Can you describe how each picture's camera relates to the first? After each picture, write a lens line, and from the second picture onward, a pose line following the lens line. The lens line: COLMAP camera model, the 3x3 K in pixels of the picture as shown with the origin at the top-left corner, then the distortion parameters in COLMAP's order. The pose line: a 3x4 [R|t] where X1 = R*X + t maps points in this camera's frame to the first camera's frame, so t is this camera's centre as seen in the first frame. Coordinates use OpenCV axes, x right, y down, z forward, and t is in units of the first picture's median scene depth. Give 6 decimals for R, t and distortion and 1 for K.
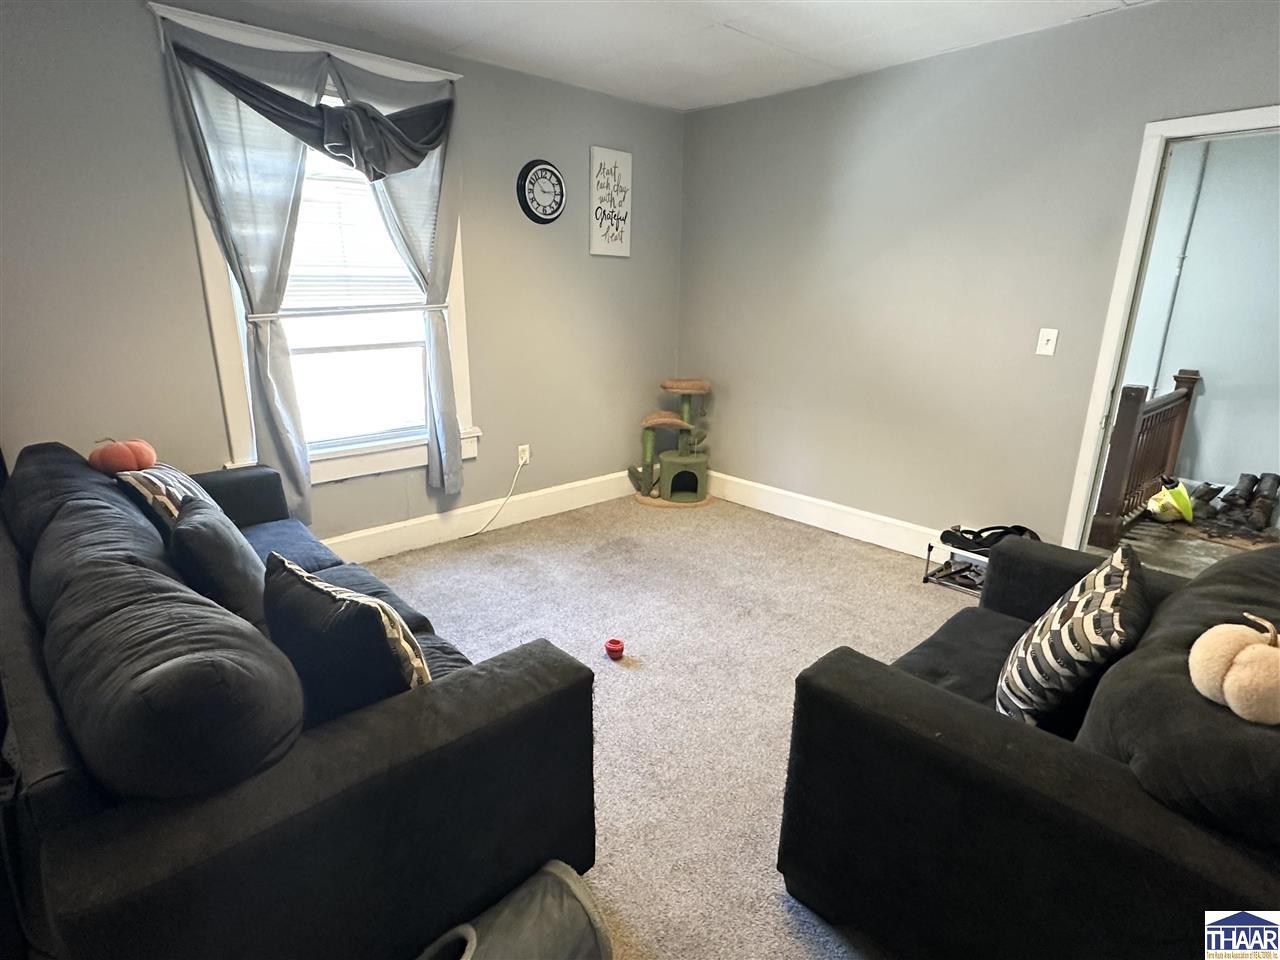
lens RADIAL K [[667.5, 0, 639.9], [0, 667.5, 484.4], [0, 0, 1]] dist [-0.004811, -0.002084]
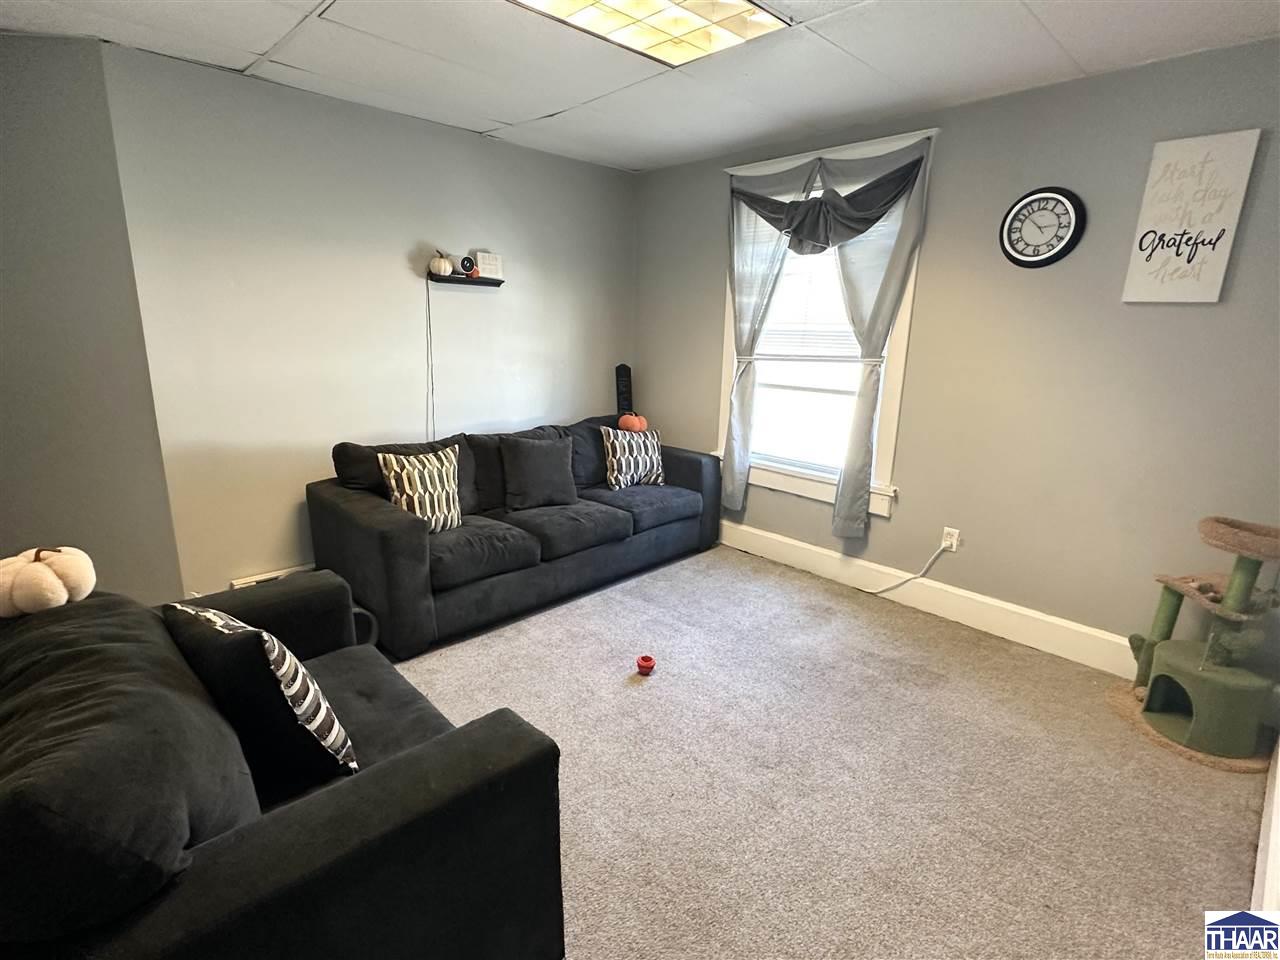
lens RADIAL K [[638.9, 0, 638.8], [0, 638.9, 478.6], [0, 0, 1]] dist [0.000438, 0.000147]
pose [[0.020080, 0.220113, -0.975268, 0.690989], [-0.311546, 0.928274, 0.203092, -0.183032], [0.950019, 0.299763, 0.087215, 0.617469]]
